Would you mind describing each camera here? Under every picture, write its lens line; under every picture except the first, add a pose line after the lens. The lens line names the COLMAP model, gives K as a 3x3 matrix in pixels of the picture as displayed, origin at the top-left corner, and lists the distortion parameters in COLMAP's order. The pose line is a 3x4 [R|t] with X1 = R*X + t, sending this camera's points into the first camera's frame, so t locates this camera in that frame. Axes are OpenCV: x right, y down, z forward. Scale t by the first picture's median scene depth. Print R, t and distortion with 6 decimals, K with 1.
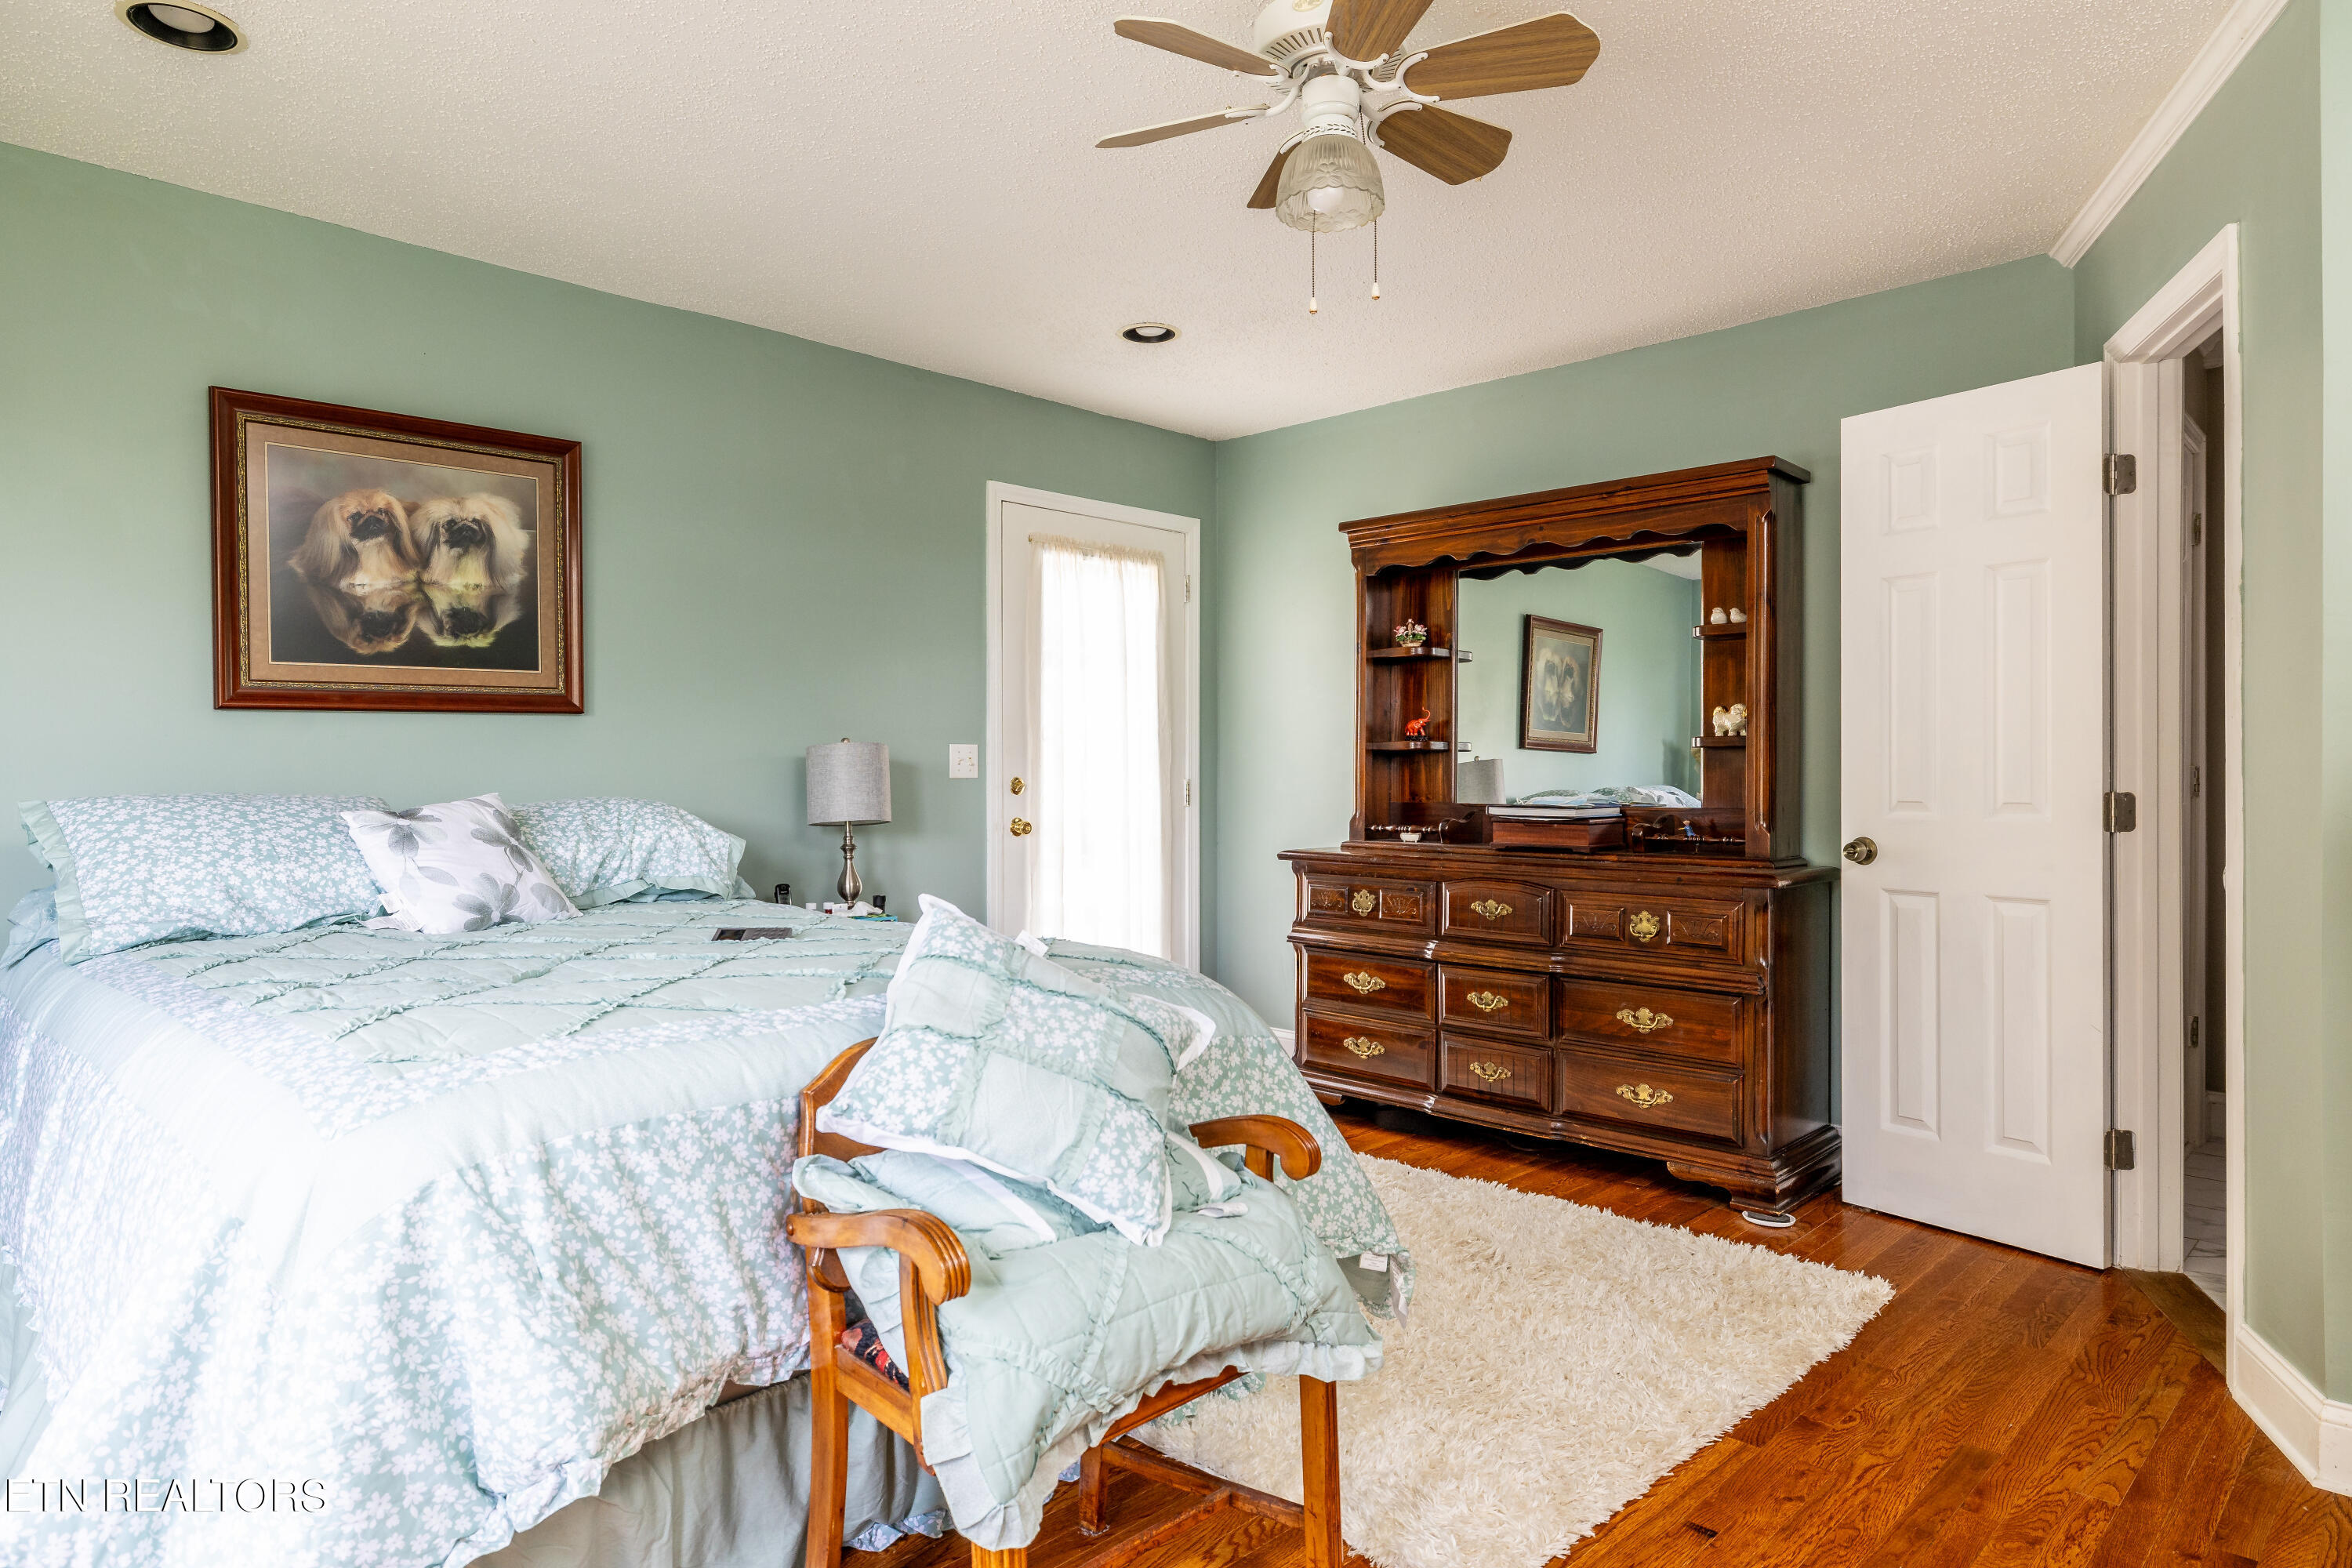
lens RADIAL K [[1414.5, 0, 1180.3], [0, 1414.5, 792.6], [0, 0, 1]] dist [0.002737, -0.001122]
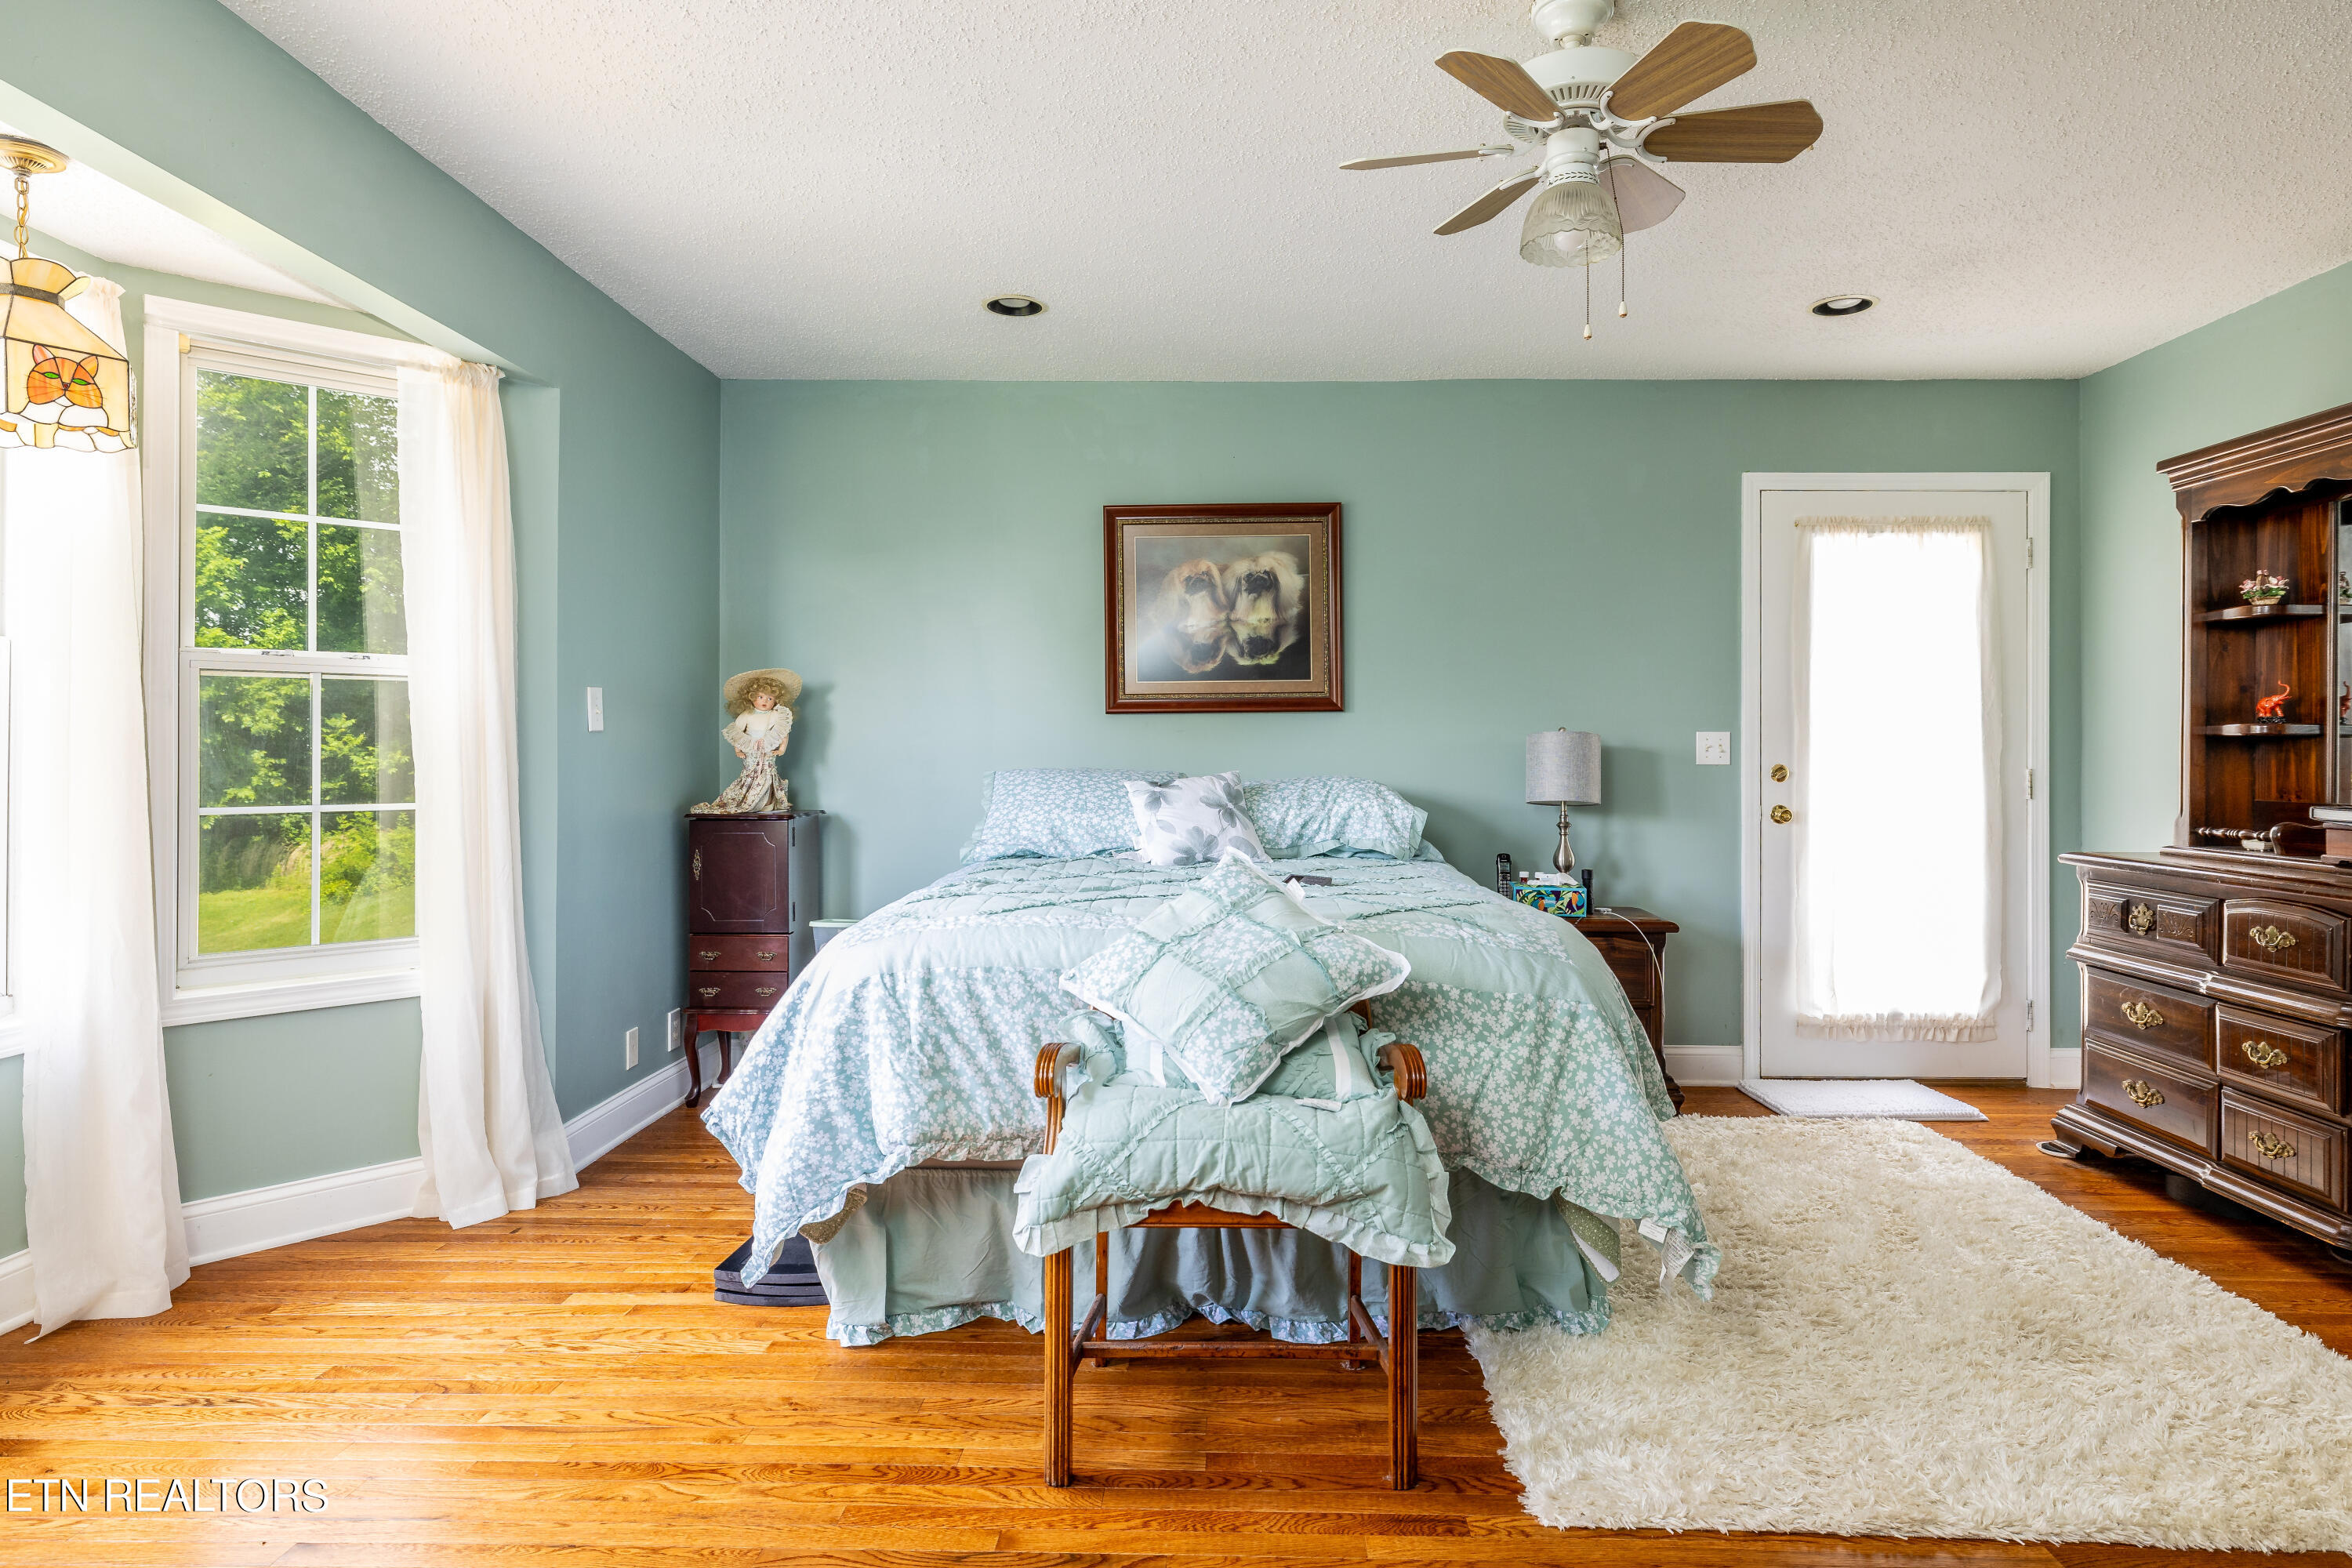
lens RADIAL K [[1414.5, 0, 1190.7], [0, 1414.5, 763.5], [0, 0, 1]] dist [0.002737, -0.001122]
pose [[0.670807, 0.009765, -0.741567, 0.500383], [-0.017409, 0.999845, -0.002582, -0.002496], [0.741427, 0.014642, 0.670874, 0.033414]]
